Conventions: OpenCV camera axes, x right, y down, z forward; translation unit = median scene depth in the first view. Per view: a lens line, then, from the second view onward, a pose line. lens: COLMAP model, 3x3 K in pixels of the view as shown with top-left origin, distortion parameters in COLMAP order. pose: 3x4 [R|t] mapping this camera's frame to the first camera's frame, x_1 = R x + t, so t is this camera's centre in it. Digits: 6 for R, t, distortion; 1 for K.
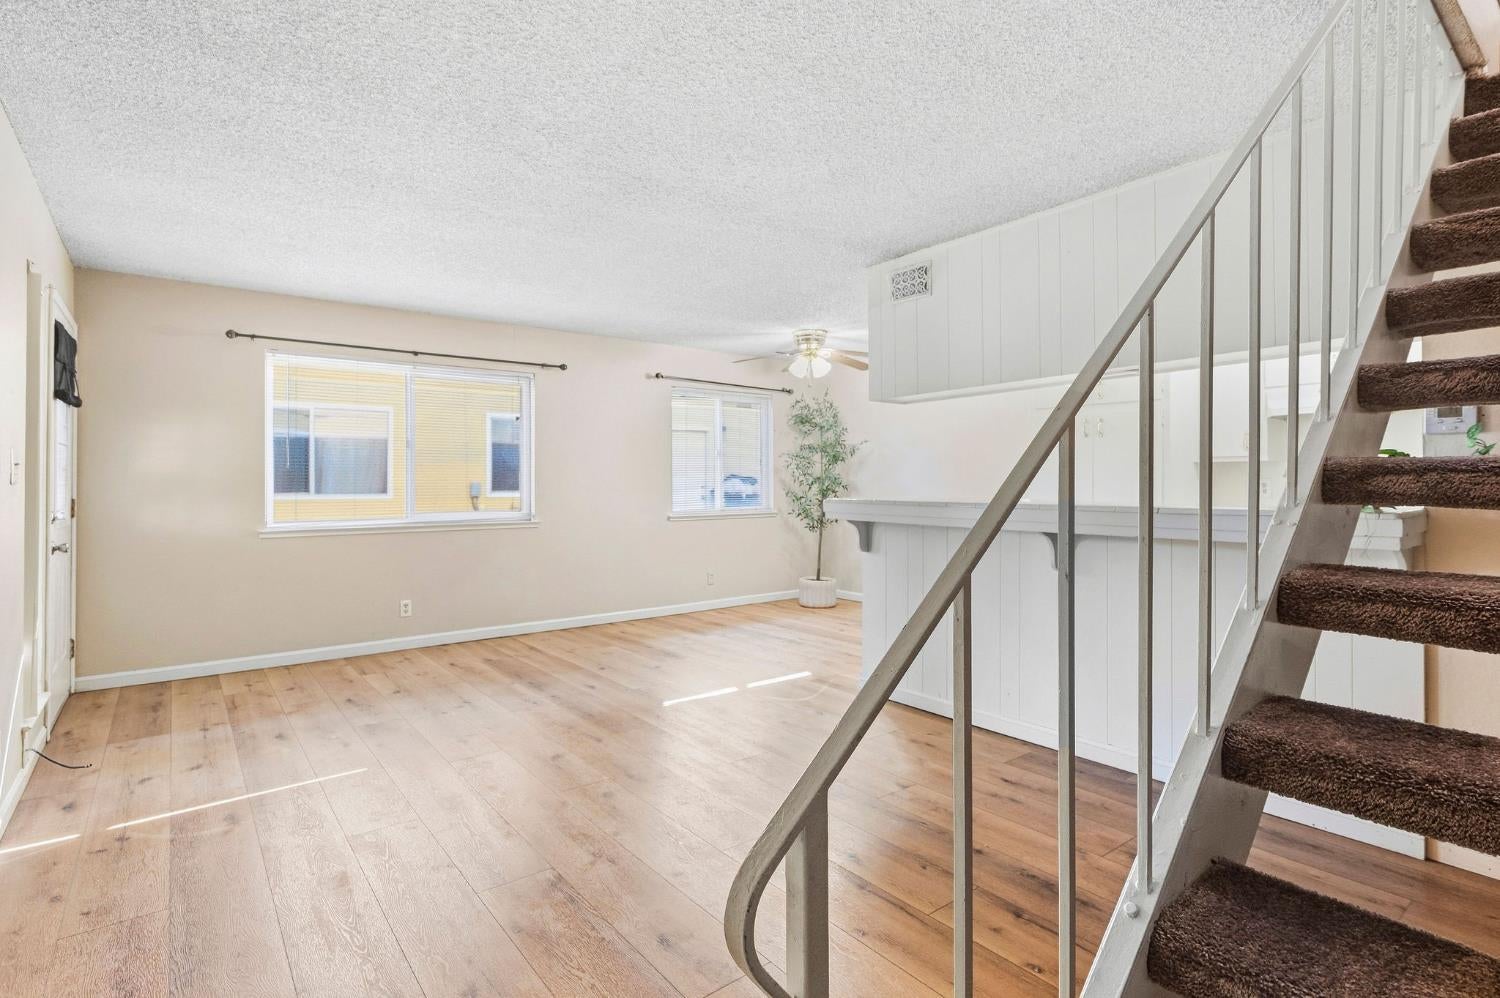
lens RADIAL K [[734.7, 0, 752.1], [0, 734.7, 486.8], [0, 0, 1]] dist [0.013380, -0.003672]
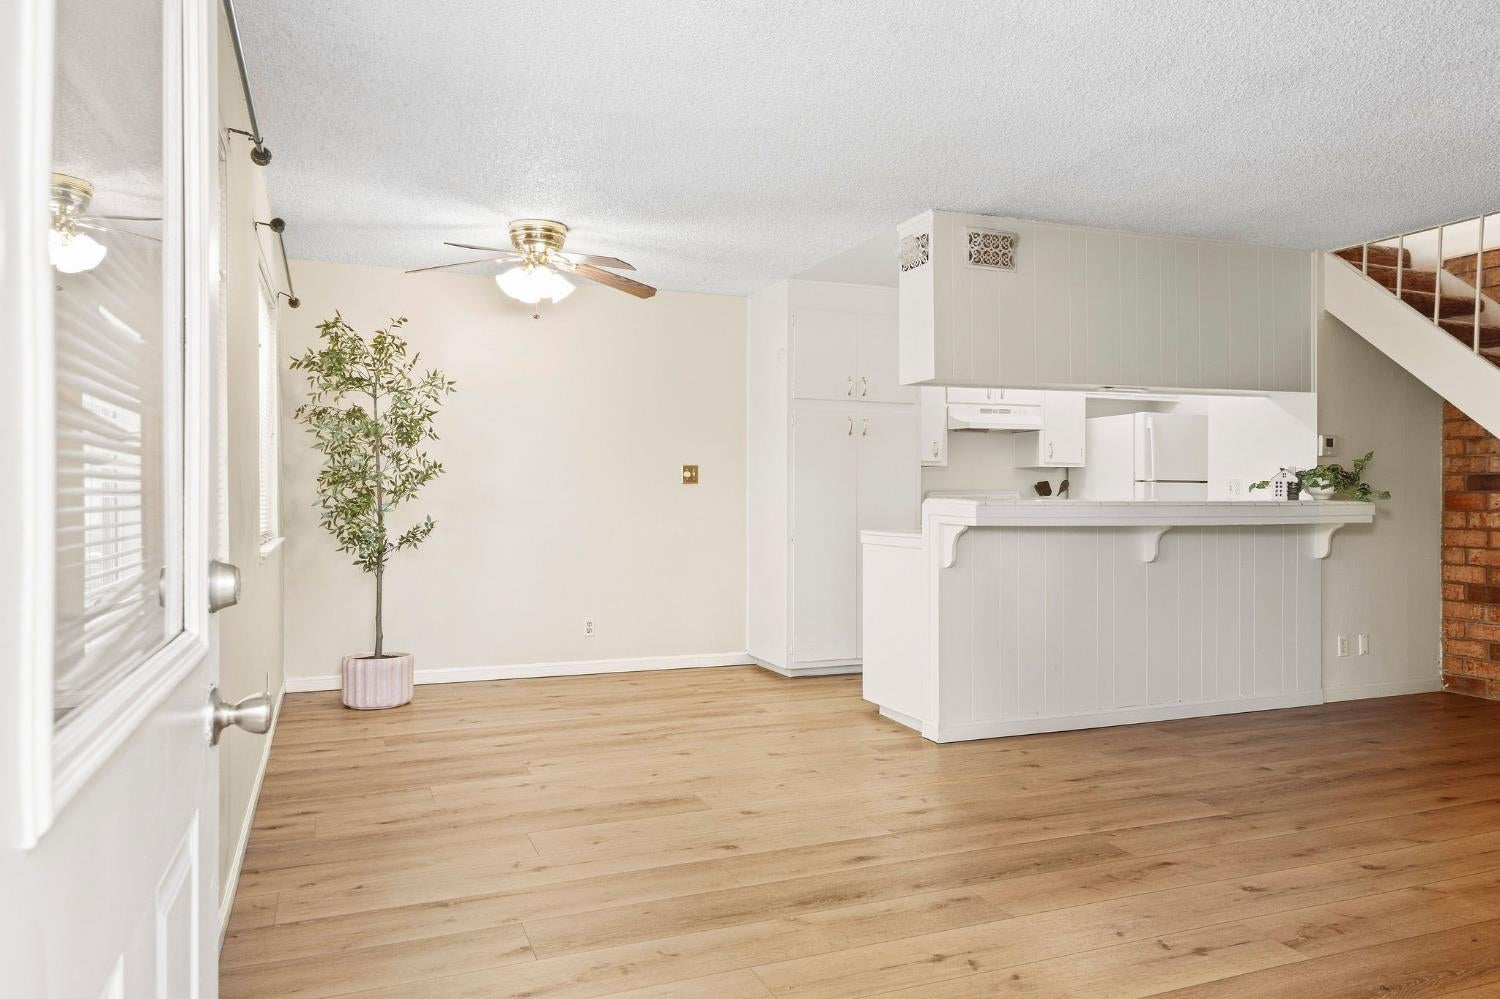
lens RADIAL K [[1021.9, 0, 753.5], [0, 1021.9, 500.7], [0, 0, 1]] dist [0.003499, 0.004231]
pose [[0.273780, -0.004505, 0.961782, -0.795171], [0.001470, 0.999990, 0.004265, 0.009294], [-0.961791, 0.000246, 0.273784, 0.735253]]
